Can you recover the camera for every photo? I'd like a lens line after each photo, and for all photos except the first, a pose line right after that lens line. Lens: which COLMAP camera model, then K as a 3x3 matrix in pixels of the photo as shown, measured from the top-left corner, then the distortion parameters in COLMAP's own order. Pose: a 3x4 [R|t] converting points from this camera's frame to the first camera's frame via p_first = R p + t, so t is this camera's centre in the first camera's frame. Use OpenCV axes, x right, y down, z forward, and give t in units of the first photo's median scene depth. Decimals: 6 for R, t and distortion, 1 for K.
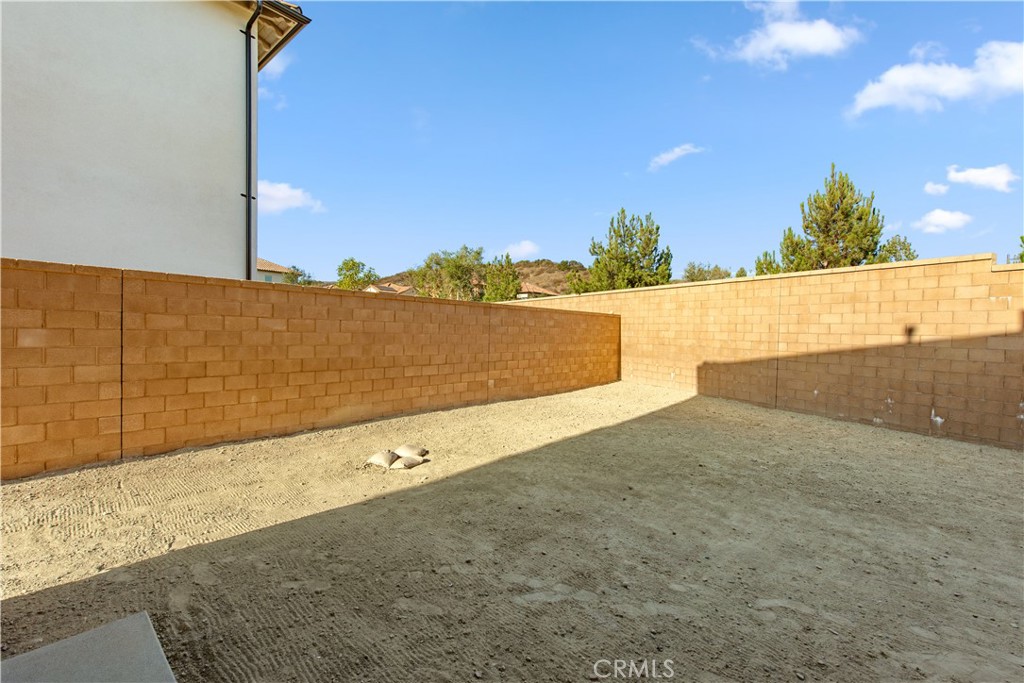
lens RADIAL K [[436.2, 0, 512.0], [0, 436.2, 341.5], [0, 0, 1]] dist [0.010206, -0.000205]
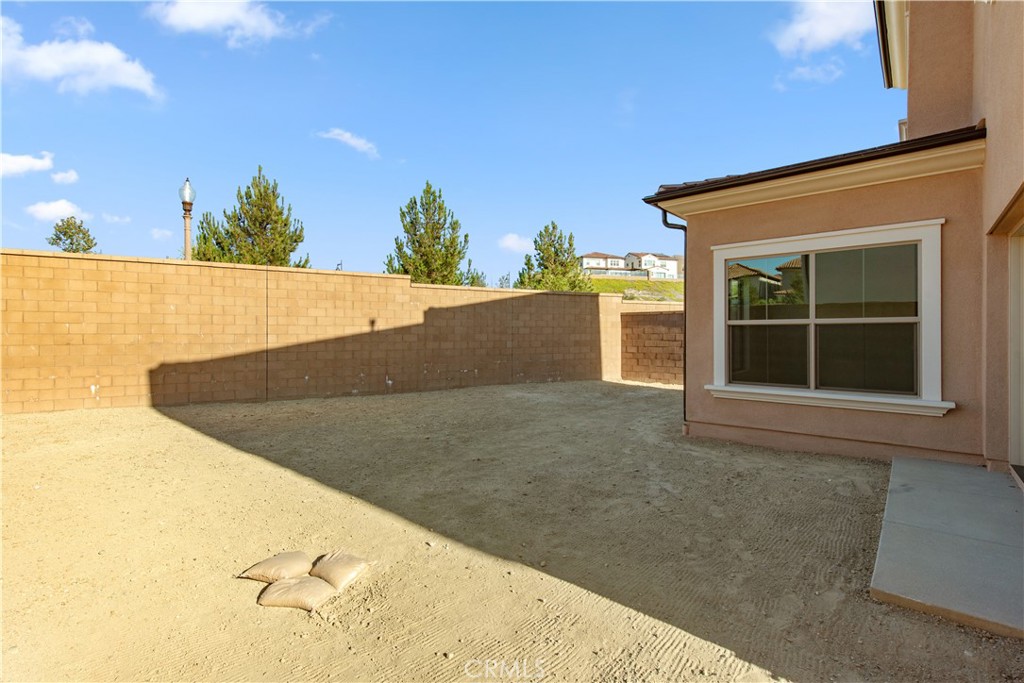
lens RADIAL K [[465.1, 0, 517.7], [0, 465.1, 334.5], [0, 0, 1]] dist [0.016825, 0.000097]
pose [[-0.018057, -0.026373, 0.999489, -0.557380], [0.025613, 0.999312, 0.026831, -0.014316], [-0.999509, 0.026085, -0.017369, 0.534060]]
